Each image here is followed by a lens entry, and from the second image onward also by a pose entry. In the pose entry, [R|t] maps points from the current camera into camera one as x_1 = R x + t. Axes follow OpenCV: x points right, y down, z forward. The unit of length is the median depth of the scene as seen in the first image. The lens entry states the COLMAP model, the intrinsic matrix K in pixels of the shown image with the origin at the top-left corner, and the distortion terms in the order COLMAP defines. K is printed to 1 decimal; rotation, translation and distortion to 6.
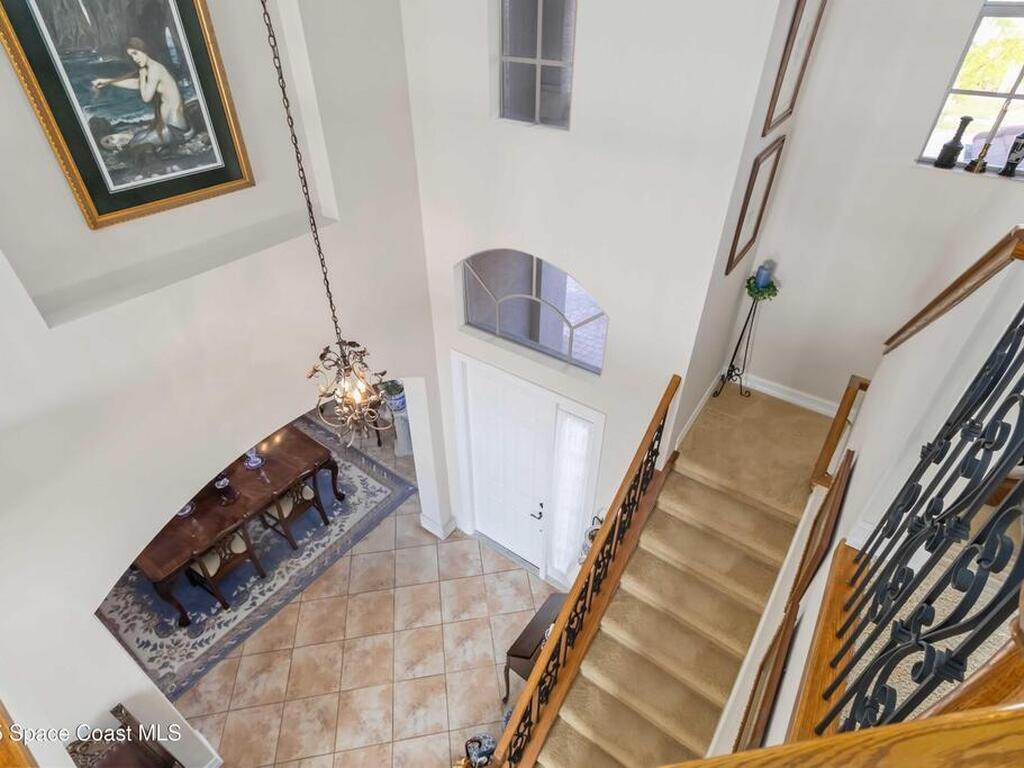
lens RADIAL K [[543.5, 0, 512.2], [0, 543.5, 377.8], [0, 0, 1]] dist [0.003165, 0.001133]
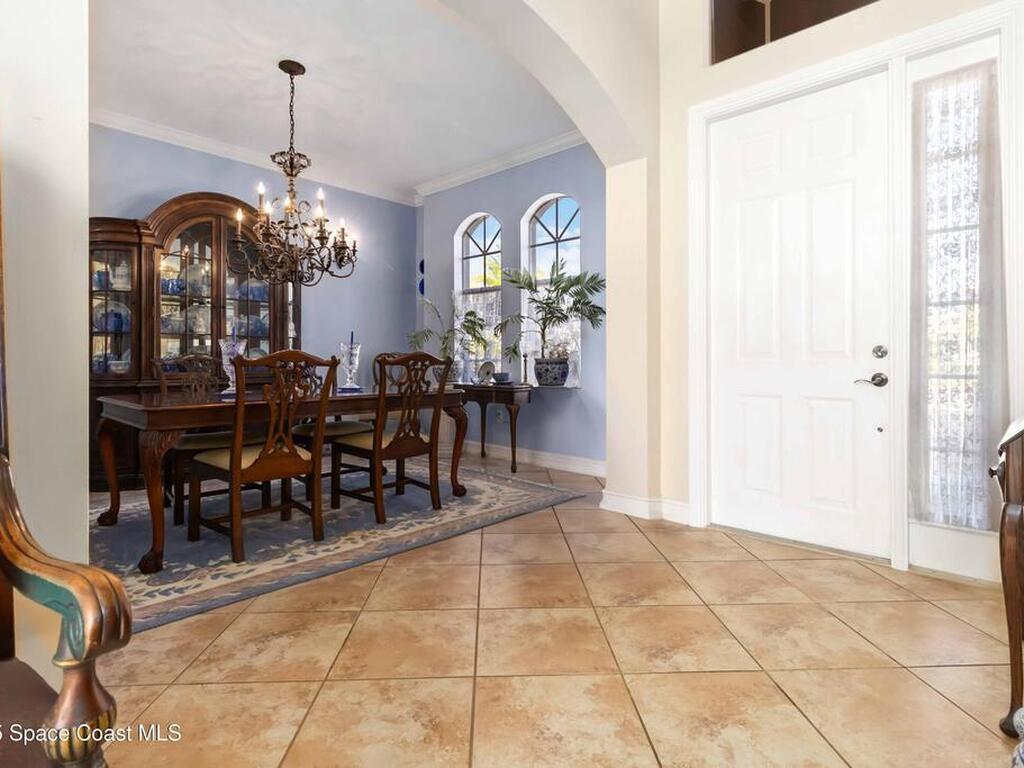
lens RADIAL K [[543.5, 0, 505.3], [0, 543.5, 383.6], [0, 0, 1]] dist [0.003165, 0.001133]
pose [[0.992267, -0.013701, -0.123360, -0.234707], [-0.063465, 0.798128, -0.599135, 0.594392], [0.106666, 0.602332, 0.791087, 0.566171]]
